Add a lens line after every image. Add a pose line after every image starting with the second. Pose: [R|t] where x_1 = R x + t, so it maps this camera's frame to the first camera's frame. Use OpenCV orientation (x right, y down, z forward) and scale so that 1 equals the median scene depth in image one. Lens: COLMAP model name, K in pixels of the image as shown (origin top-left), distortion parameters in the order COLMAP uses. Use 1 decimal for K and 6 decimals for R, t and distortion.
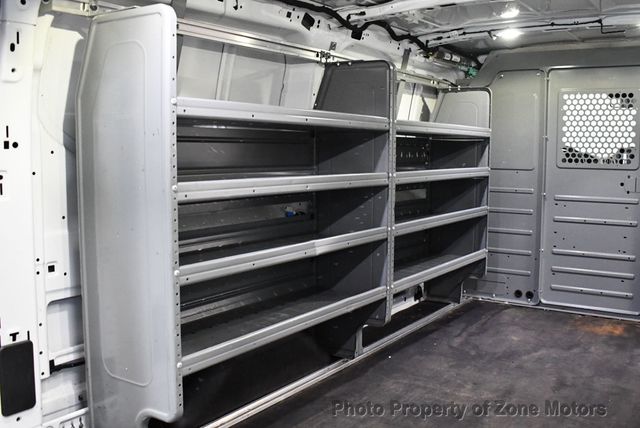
lens RADIAL K [[644.9, 0, 322.4], [0, 644.9, 213.1], [0, 0, 1]] dist [-0.092215, 0.000000]
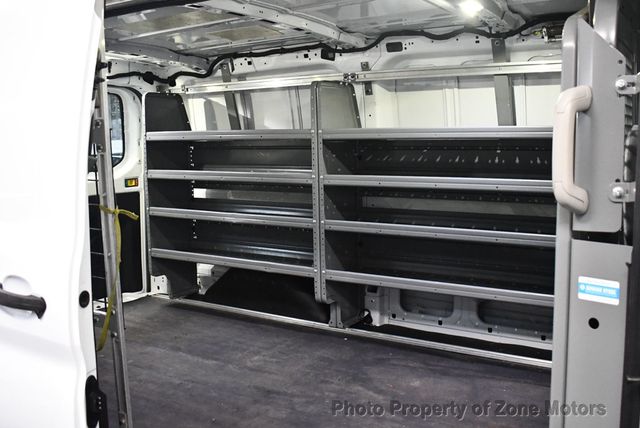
lens RADIAL K [[644.9, 0, 320.6], [0, 644.9, 213.6], [0, 0, 1]] dist [-0.092215, 0.000000]
pose [[0.013812, 0.109403, -0.993901, 1.058500], [-0.084883, 0.990536, 0.107853, -0.098421], [0.996295, 0.082876, 0.022968, 0.802648]]
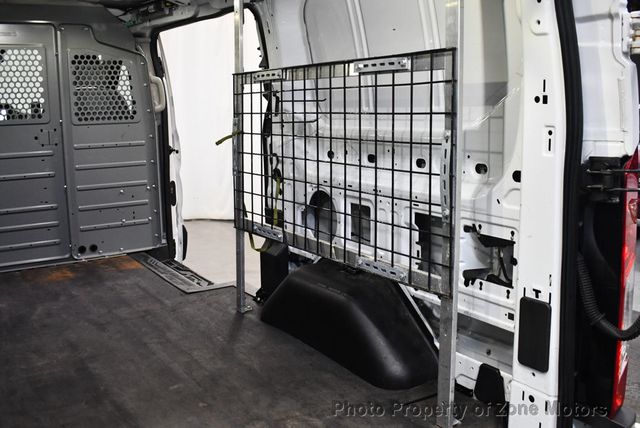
lens RADIAL K [[644.9, 0, 319.0], [0, 644.9, 213.6], [0, 0, 1]] dist [-0.092215, 0.000000]
pose [[0.403120, -0.171804, 0.898876, -0.318866], [0.108337, 0.984272, 0.139540, -0.019394], [-0.908712, 0.041130, 0.415392, 0.159332]]
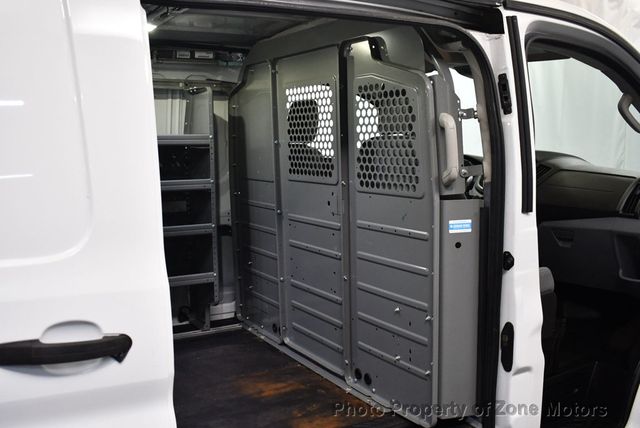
lens RADIAL K [[644.9, 0, 322.2], [0, 644.9, 210.3], [0, 0, 1]] dist [-0.092215, 0.000000]
pose [[0.906781, 0.034246, -0.420209, 0.858317], [-0.031381, 0.999413, 0.013732, -0.051054], [0.420433, 0.000735, 0.907323, 0.308894]]
